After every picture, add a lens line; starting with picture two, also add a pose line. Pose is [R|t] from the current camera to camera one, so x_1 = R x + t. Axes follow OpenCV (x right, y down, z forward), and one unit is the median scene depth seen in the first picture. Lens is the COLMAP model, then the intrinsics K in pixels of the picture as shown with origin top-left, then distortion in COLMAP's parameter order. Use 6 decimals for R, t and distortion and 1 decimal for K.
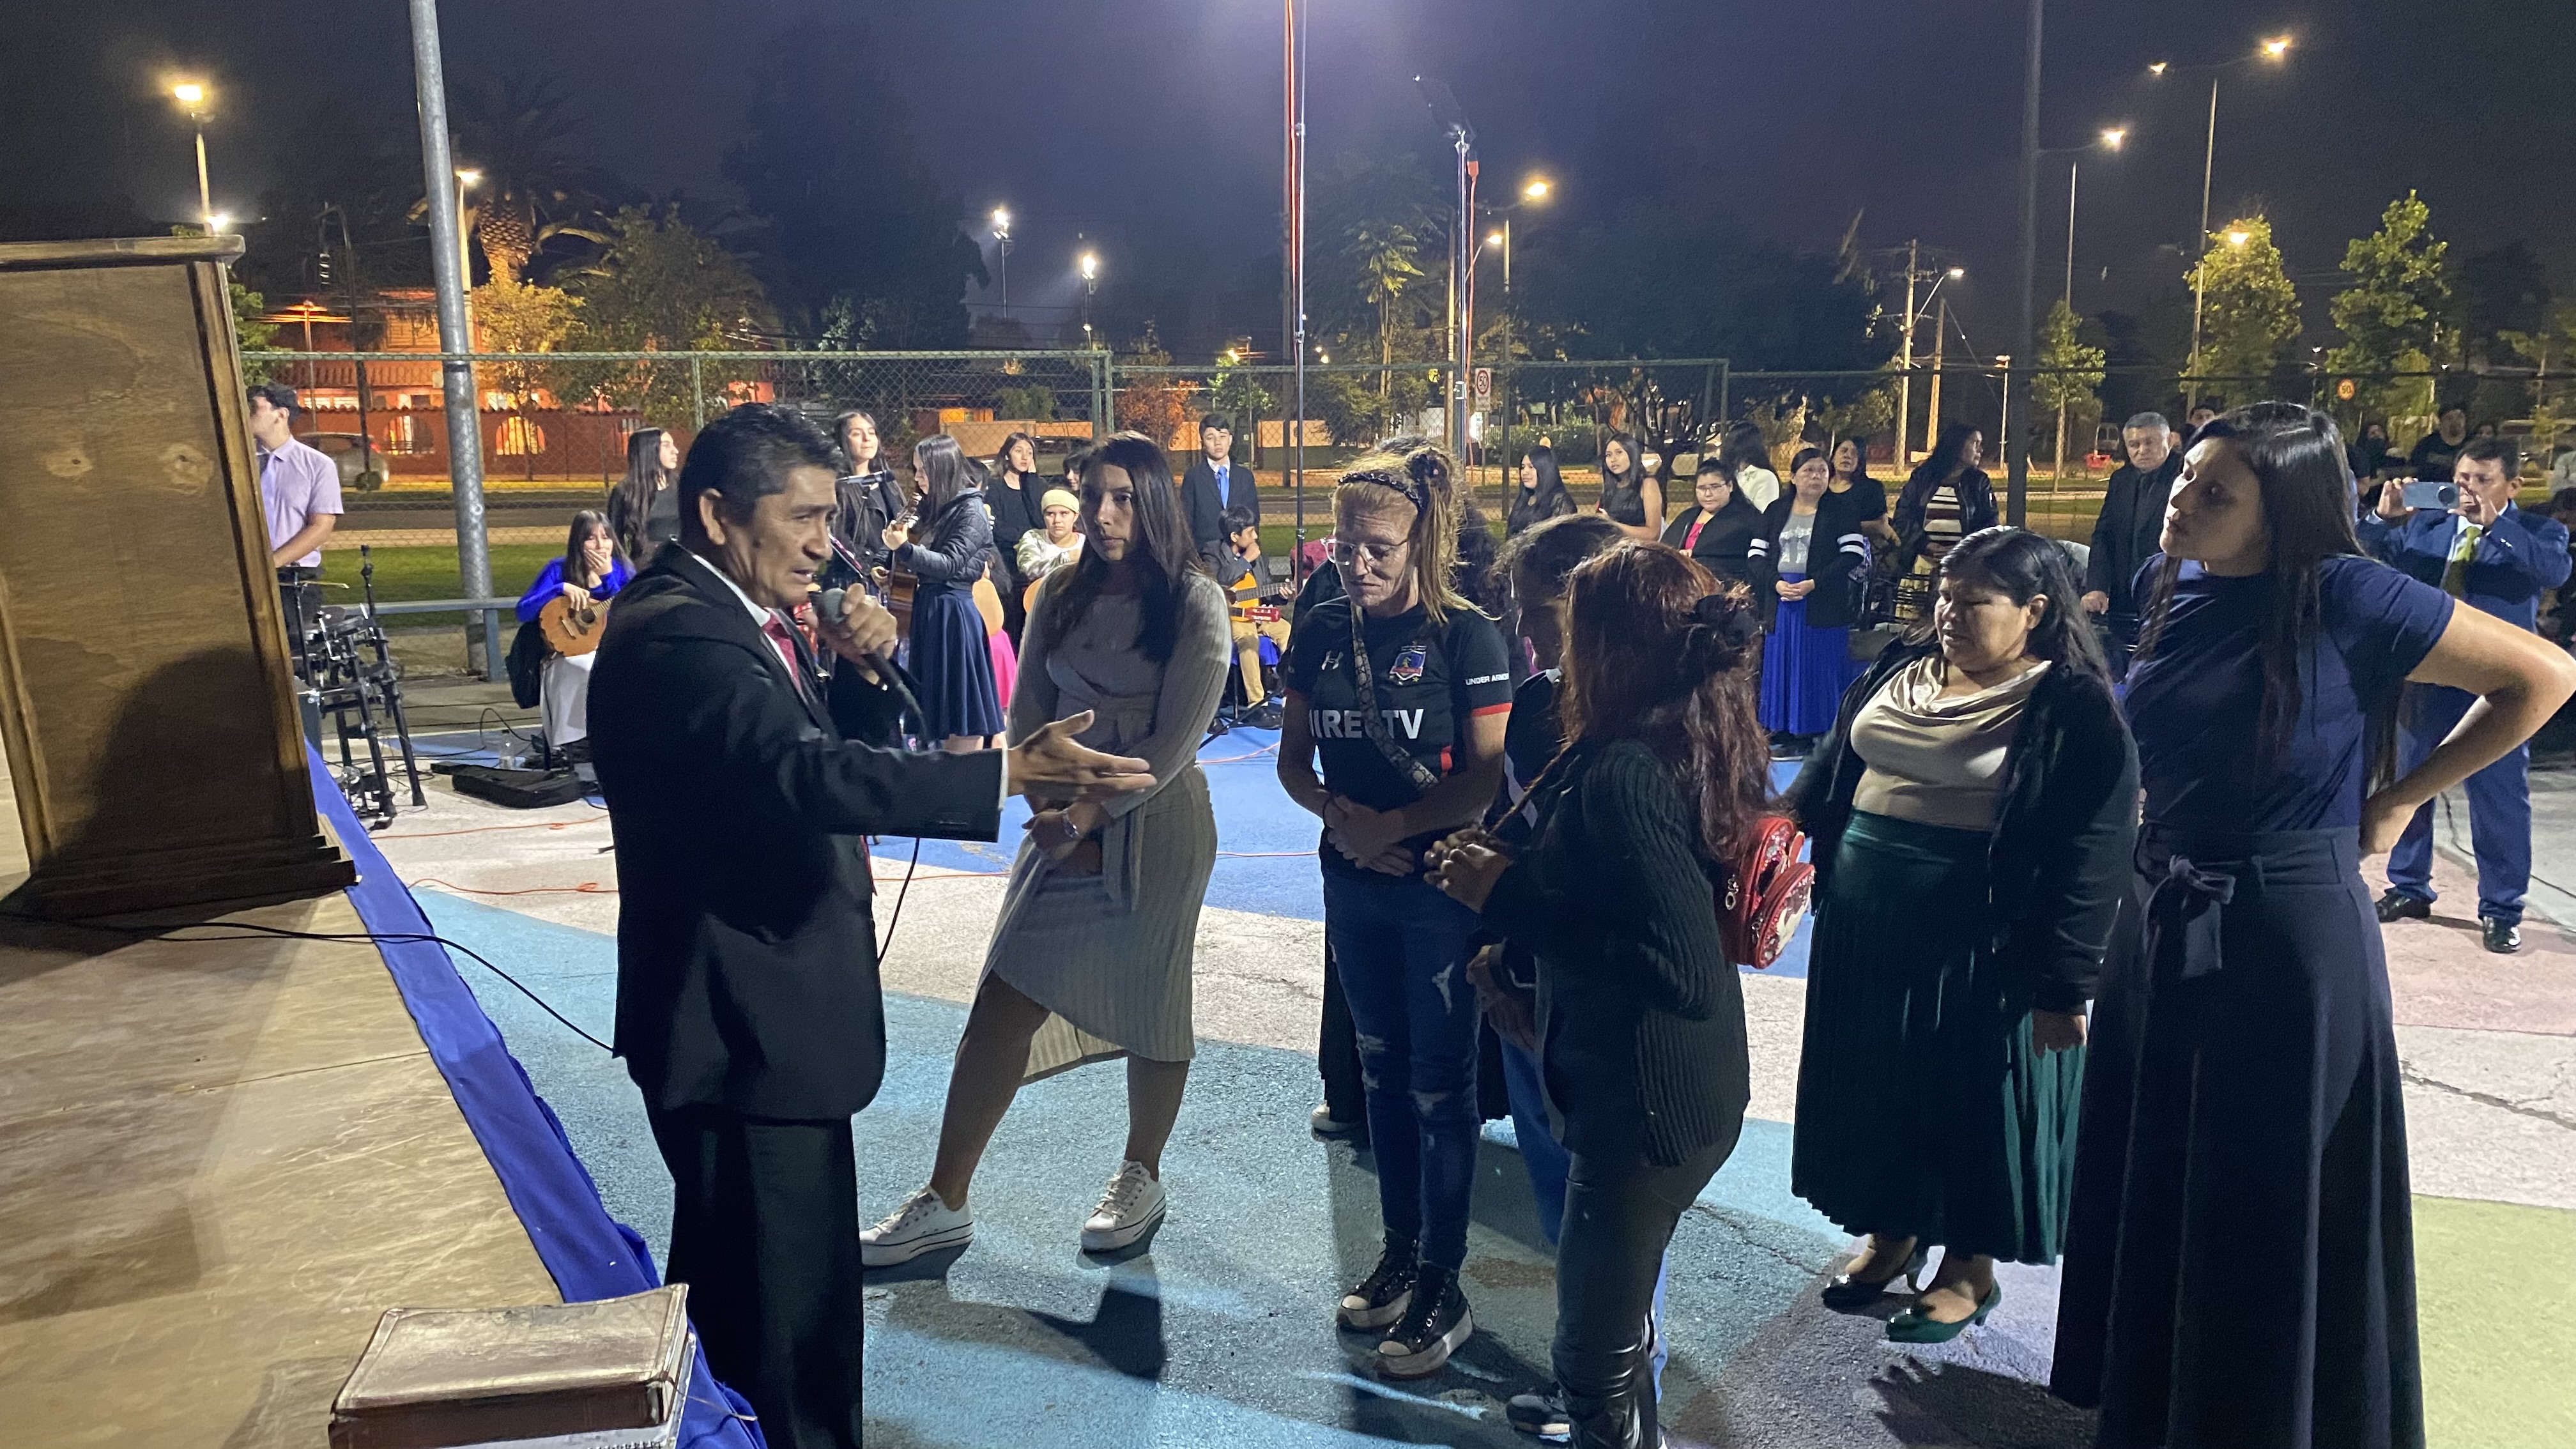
lens RADIAL K [[1953.9, 0, 1294.9], [0, 1953.9, 712.1], [0, 0, 1]] dist [0.052644, -0.064416]
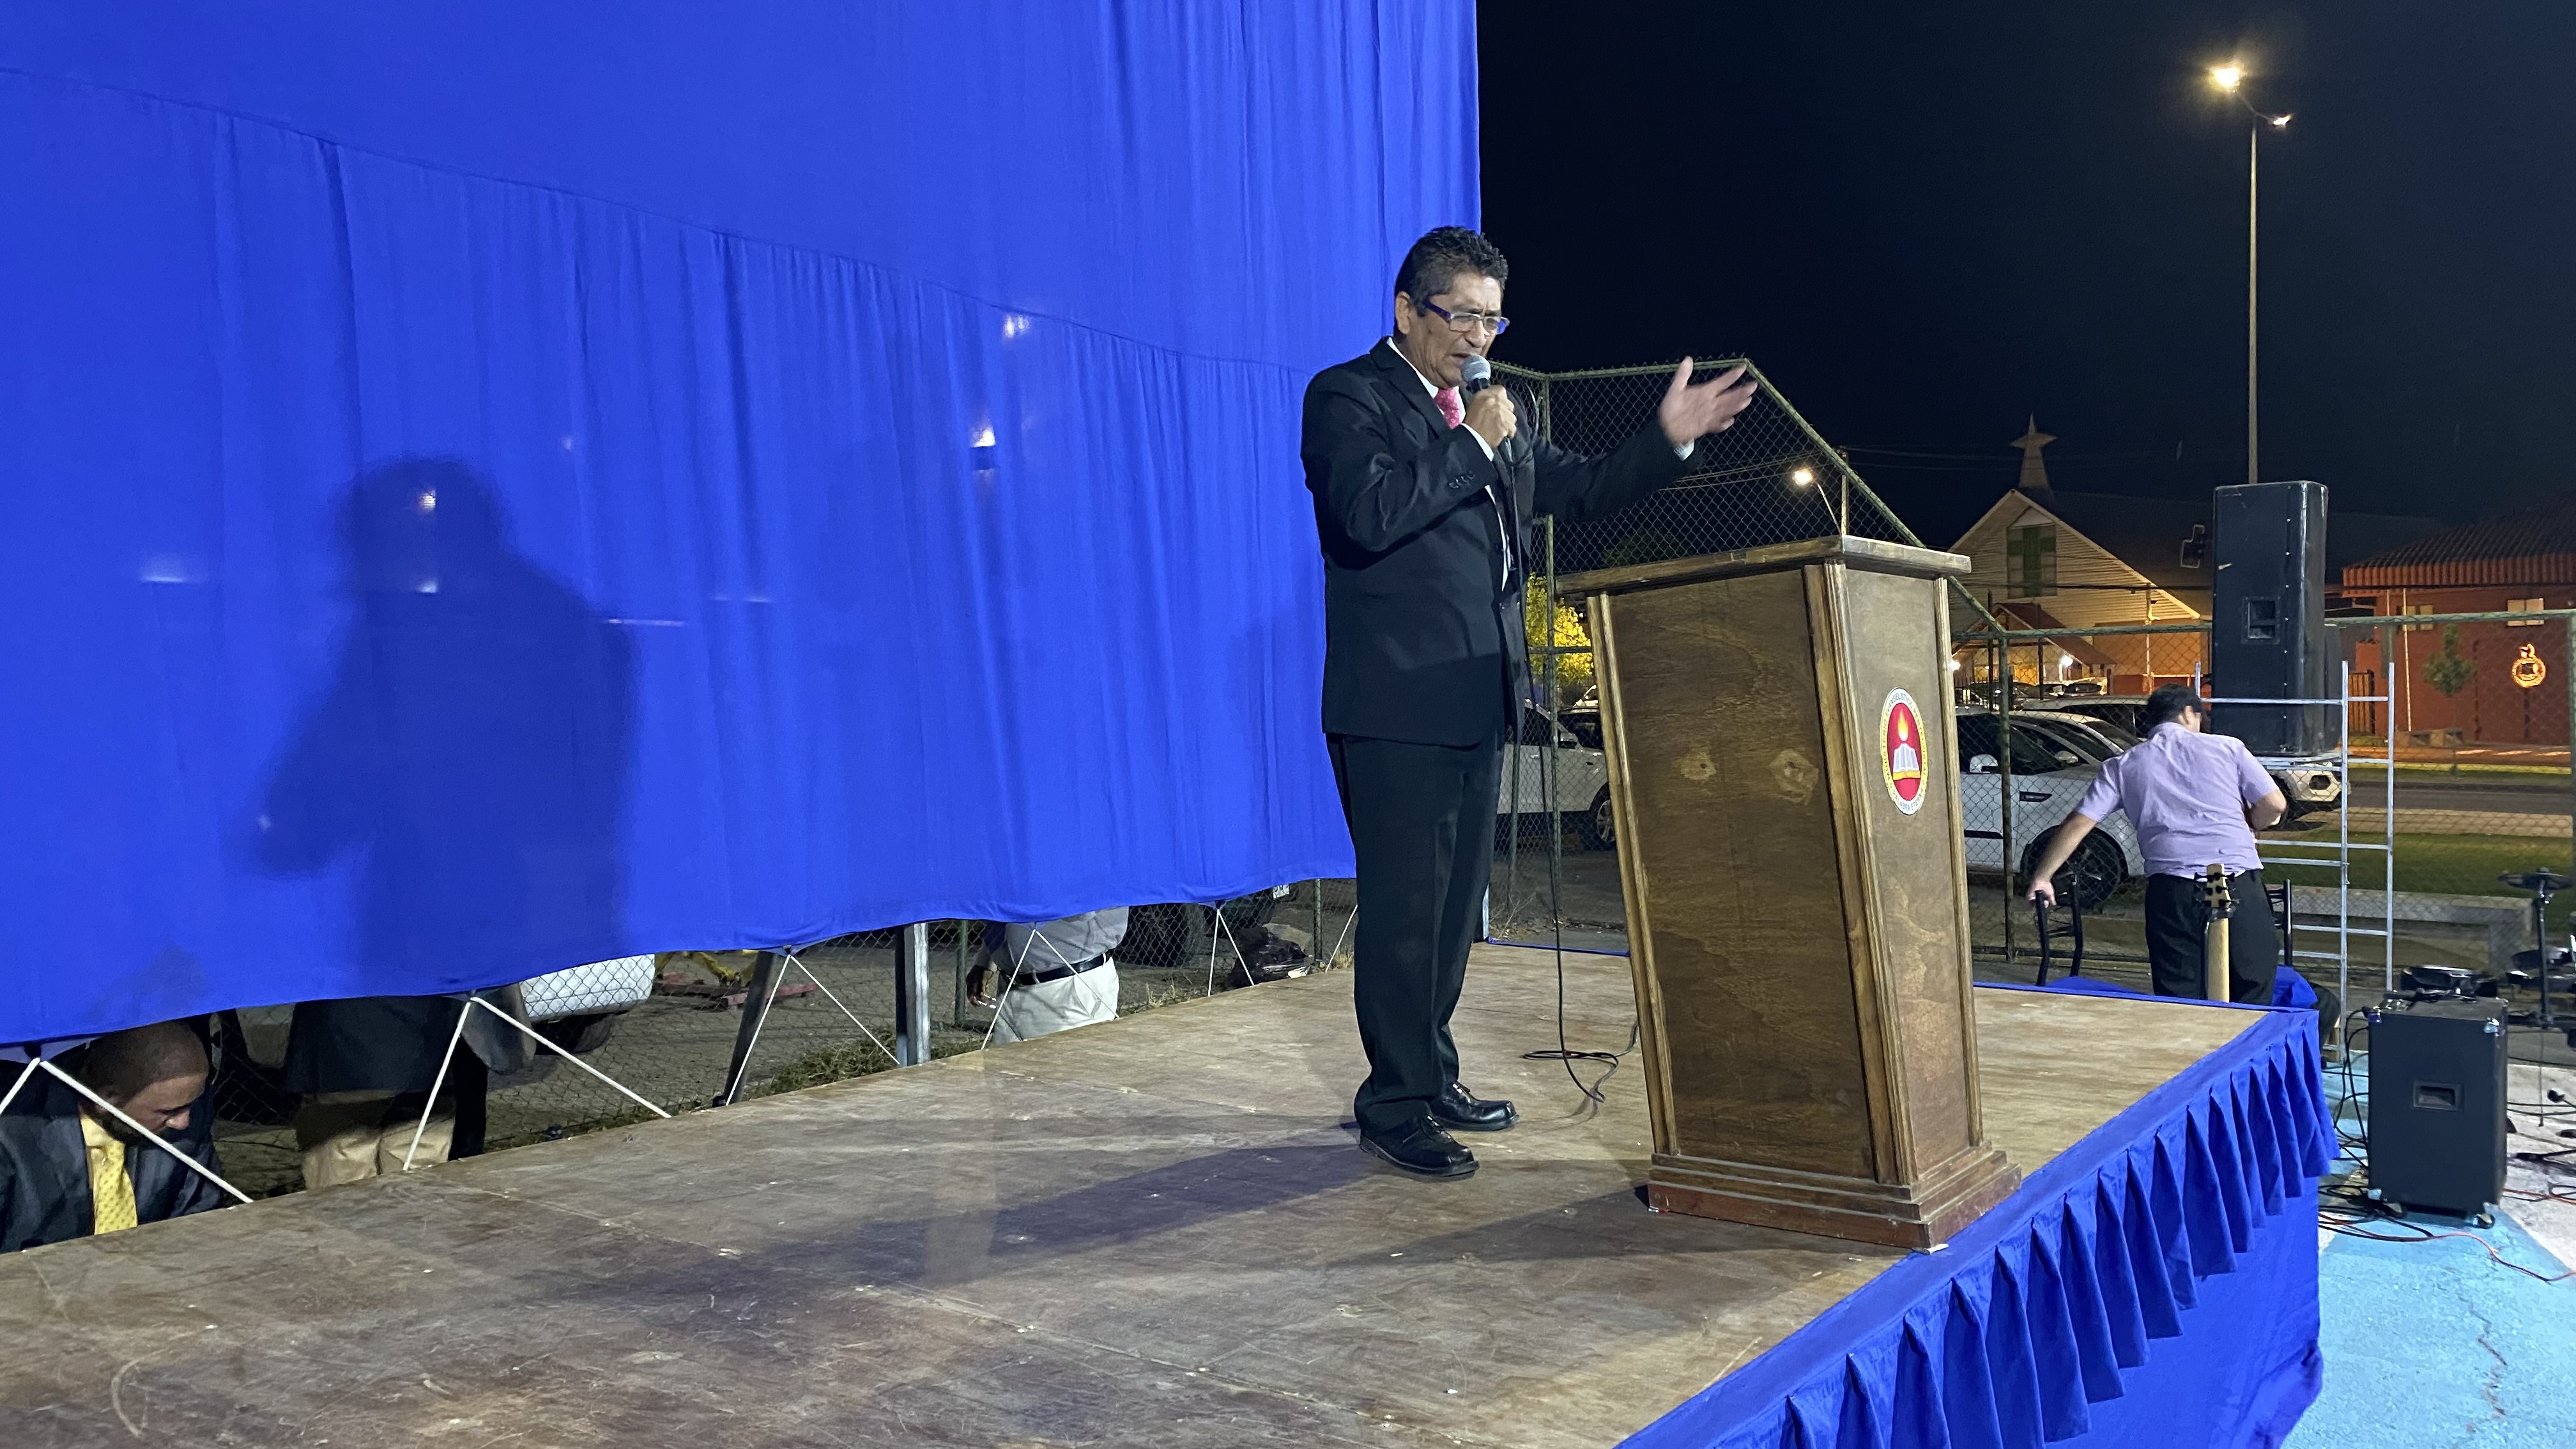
lens RADIAL K [[1951.0, 0, 1284.0], [0, 1951.0, 712.2], [0, 0, 1]] dist [0.093027, -0.145750]
pose [[0.371297, 0.002509, -0.928511, 0.245697], [-0.130813, 0.990164, -0.049635, -0.074743], [0.919253, 0.139890, 0.367973, 0.417535]]
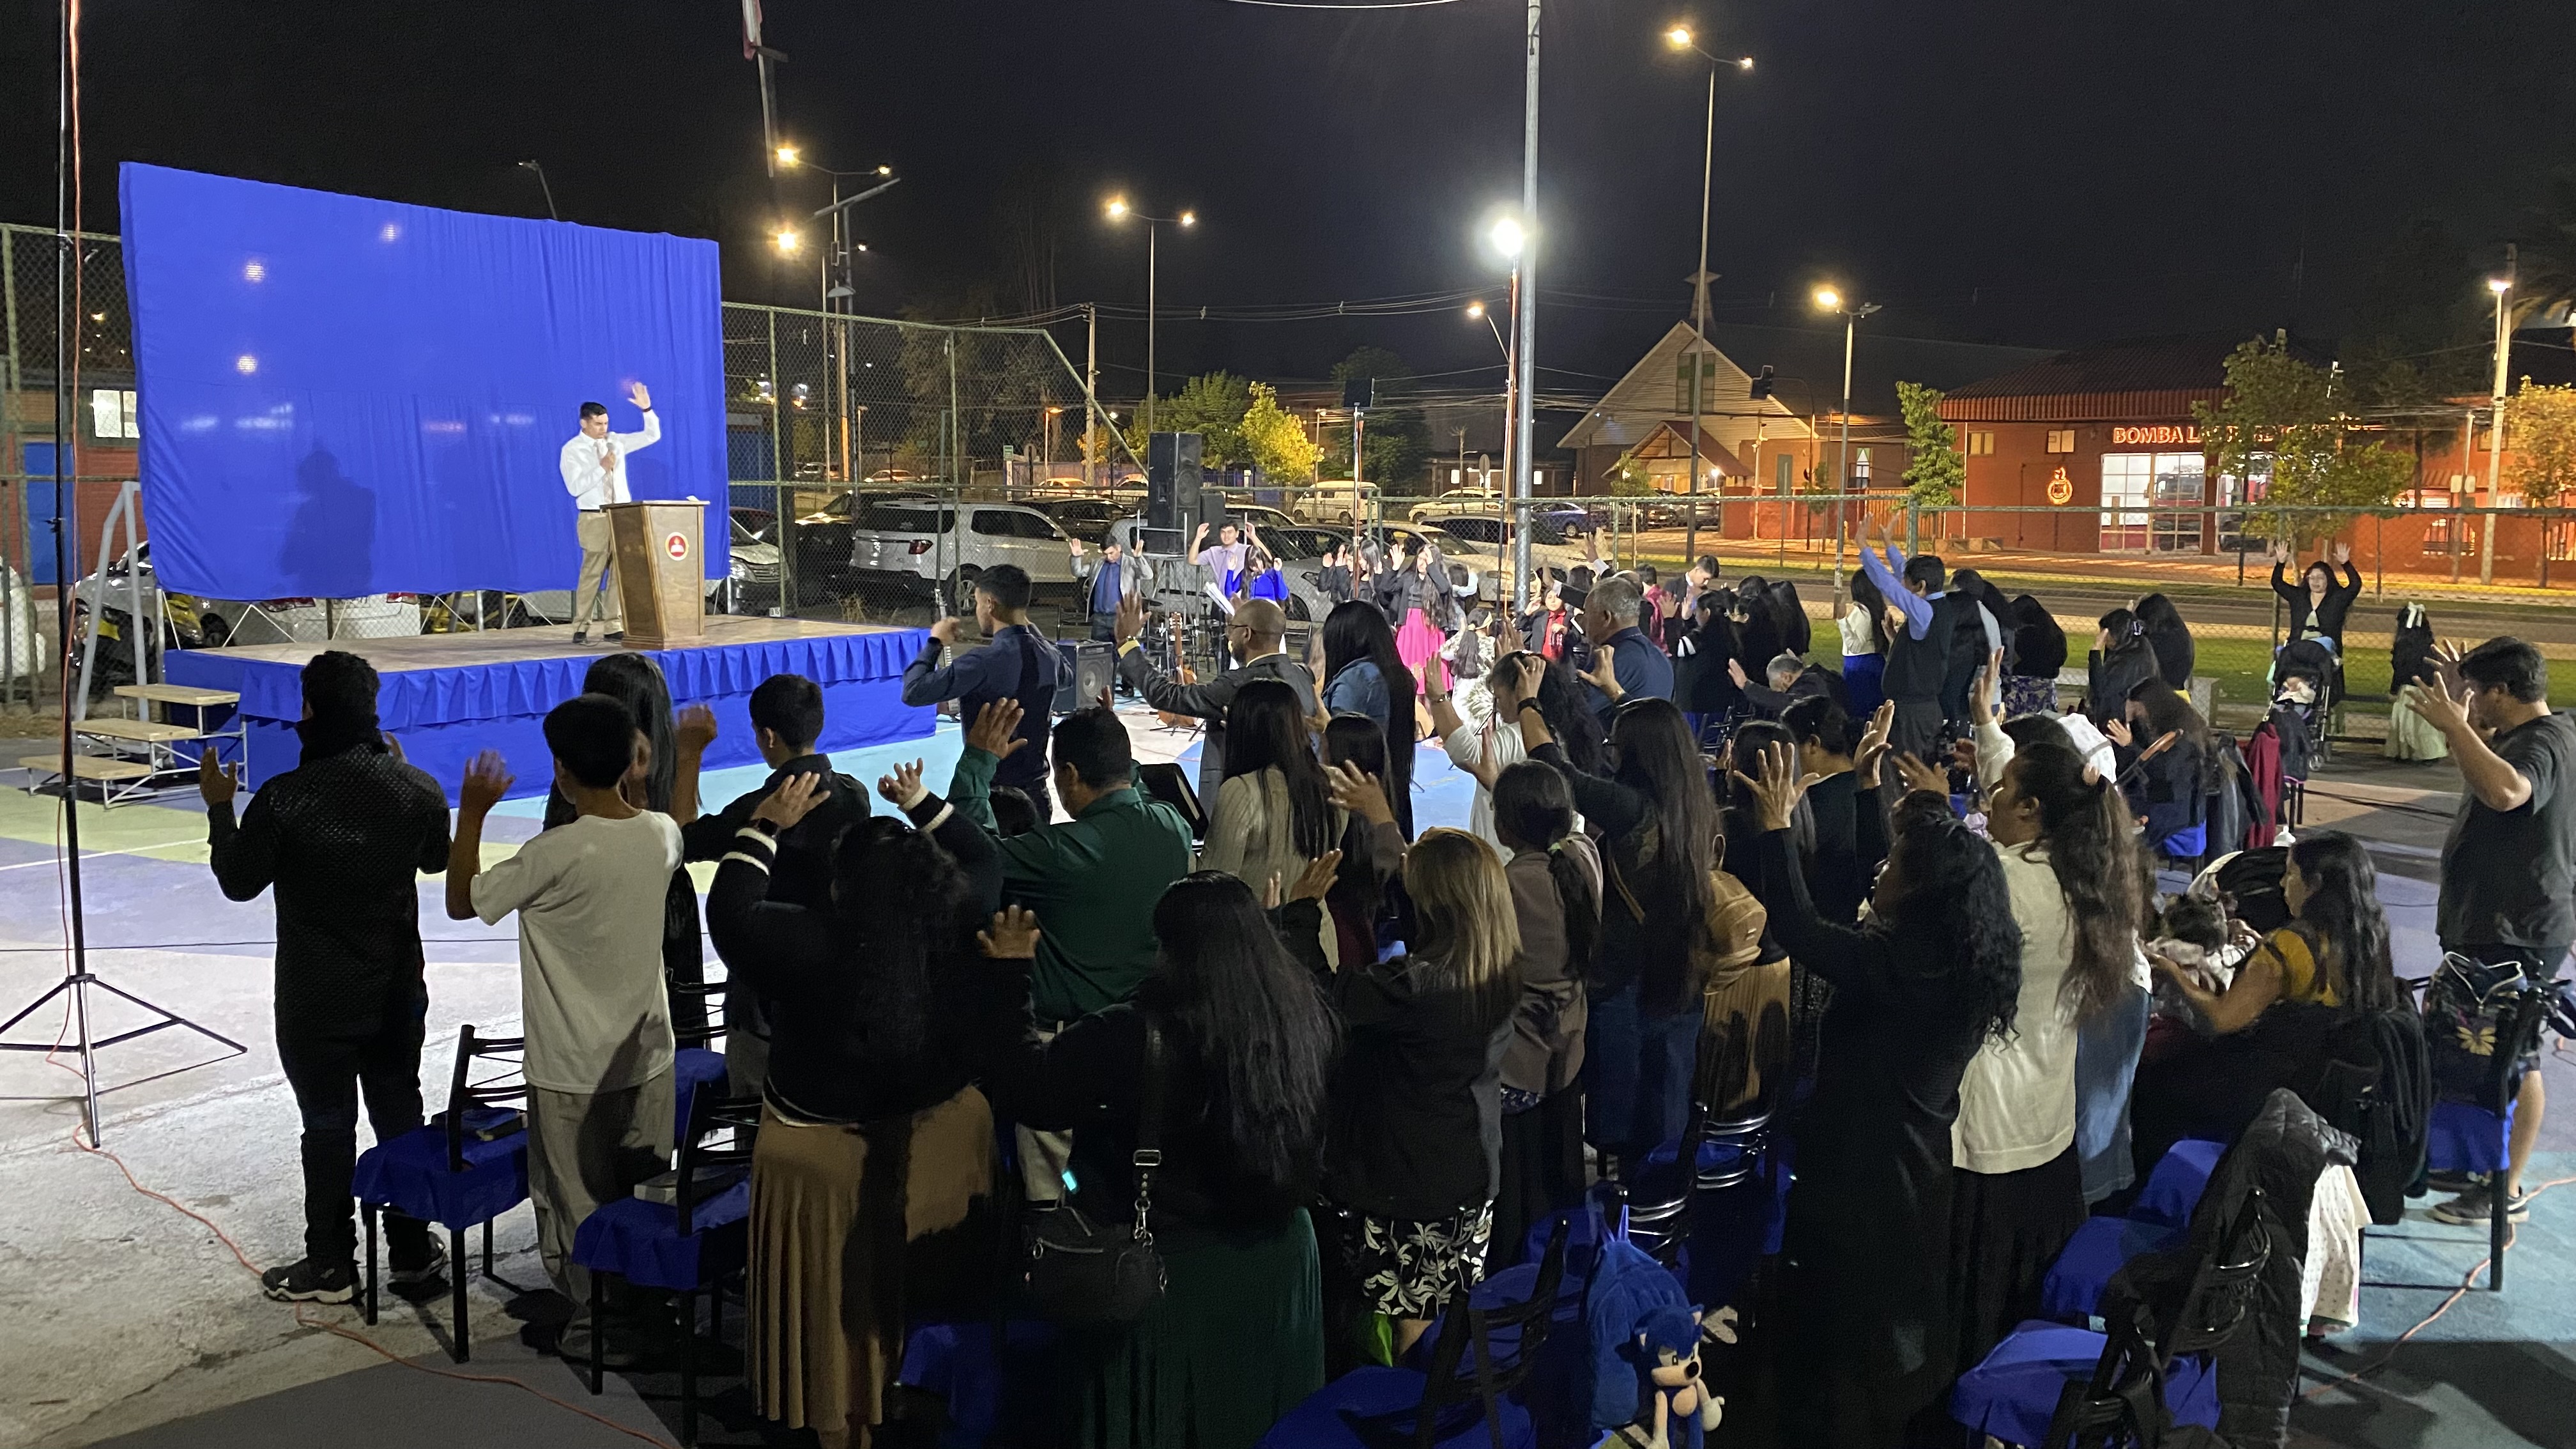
lens RADIAL K [[1949.6, 0, 1276.9], [0, 1949.6, 733.0], [0, 0, 1]] dist [0.100844, -0.195875]
pose [[0.432154, 0.120535, -0.893708, 4.122090], [-0.151011, 0.986706, 0.060056, -0.201690], [0.889066, 0.109006, 0.444611, 0.346804]]
